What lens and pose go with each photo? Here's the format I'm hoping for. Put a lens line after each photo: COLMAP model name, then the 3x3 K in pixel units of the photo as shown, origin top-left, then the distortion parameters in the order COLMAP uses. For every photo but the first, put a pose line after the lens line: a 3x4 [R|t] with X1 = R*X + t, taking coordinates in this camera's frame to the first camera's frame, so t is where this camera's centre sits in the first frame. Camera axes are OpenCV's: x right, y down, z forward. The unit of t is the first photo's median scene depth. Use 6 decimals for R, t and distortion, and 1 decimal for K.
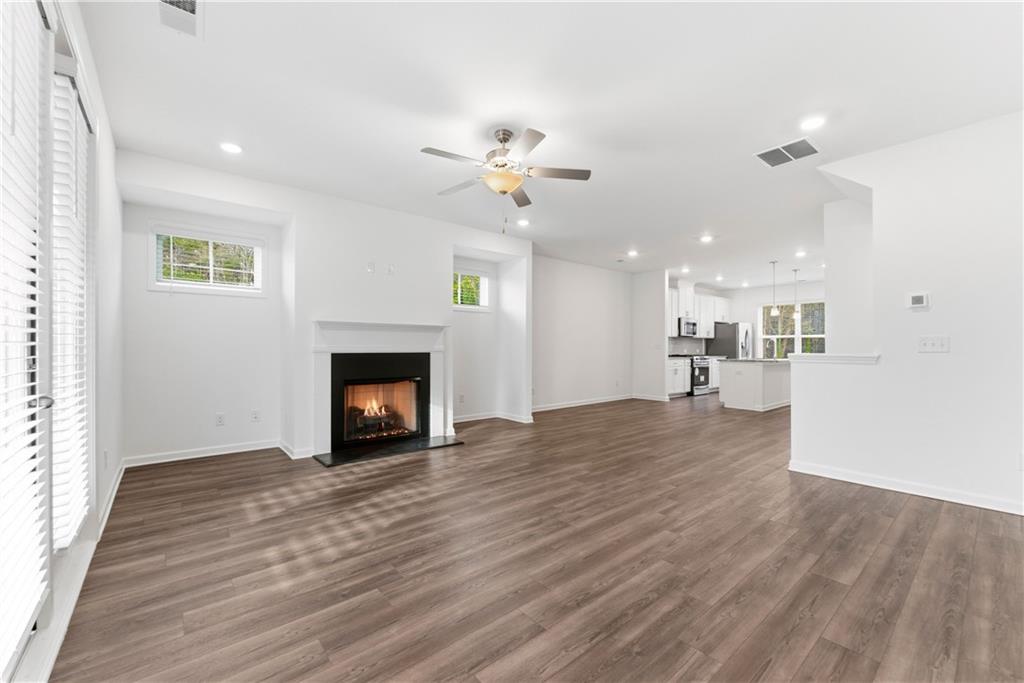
lens RADIAL K [[416.8, 0, 515.3], [0, 416.8, 344.5], [0, 0, 1]] dist [-0.013010, -0.000680]
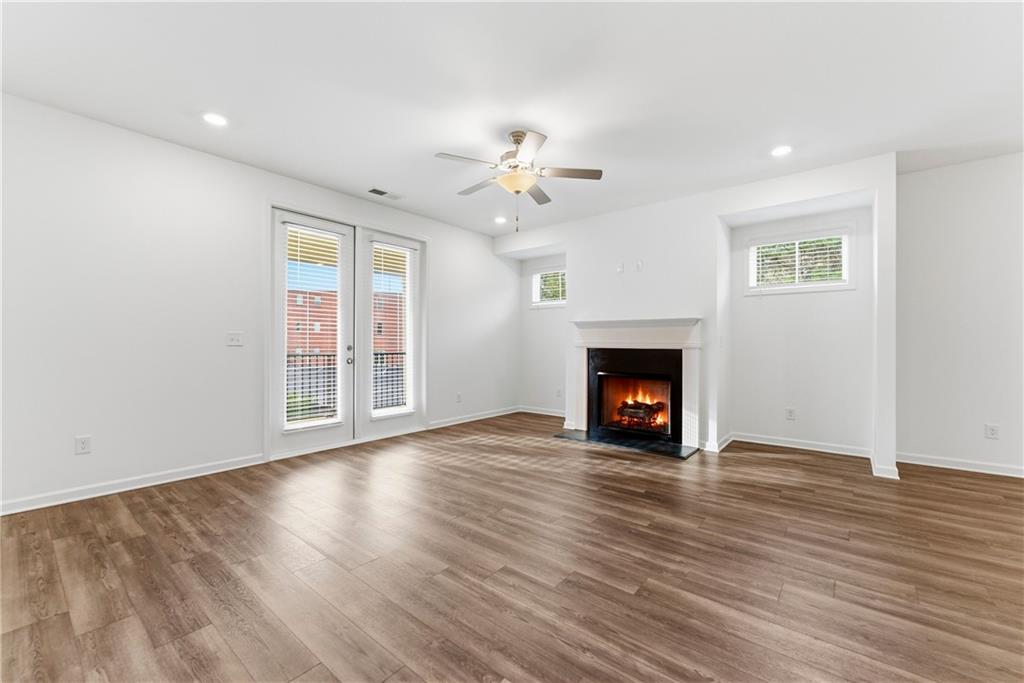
lens RADIAL K [[410.8, 0, 512.0], [0, 410.8, 341.5], [0, 0, 1]] dist [-0.007978, 0.000182]
pose [[0.189546, -0.003156, -0.981867, 0.964997], [0.002000, 0.999994, -0.002828, 0.007055], [0.981870, -0.001428, 0.189552, 0.794087]]
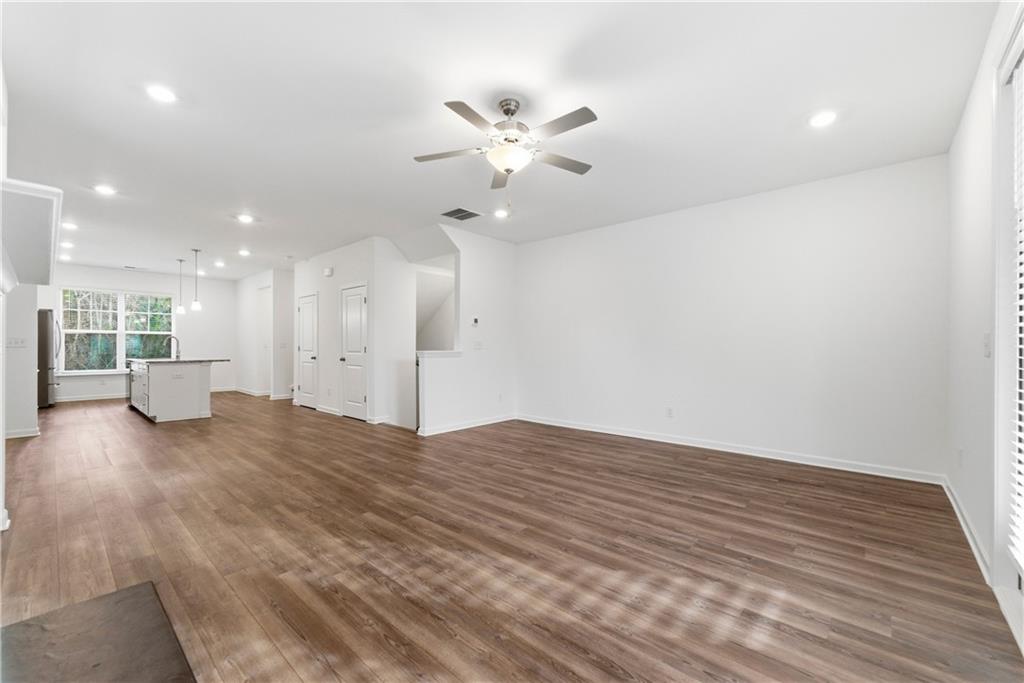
lens RADIAL K [[416.8, 0, 515.3], [0, 416.8, 344.5], [0, 0, 1]] dist [-0.013010, -0.000680]
pose [[-0.150561, 0.002062, 0.988599, -0.897495], [-0.008806, 0.999955, -0.003426, 0.003555], [-0.988562, -0.009222, -0.150536, 1.115036]]
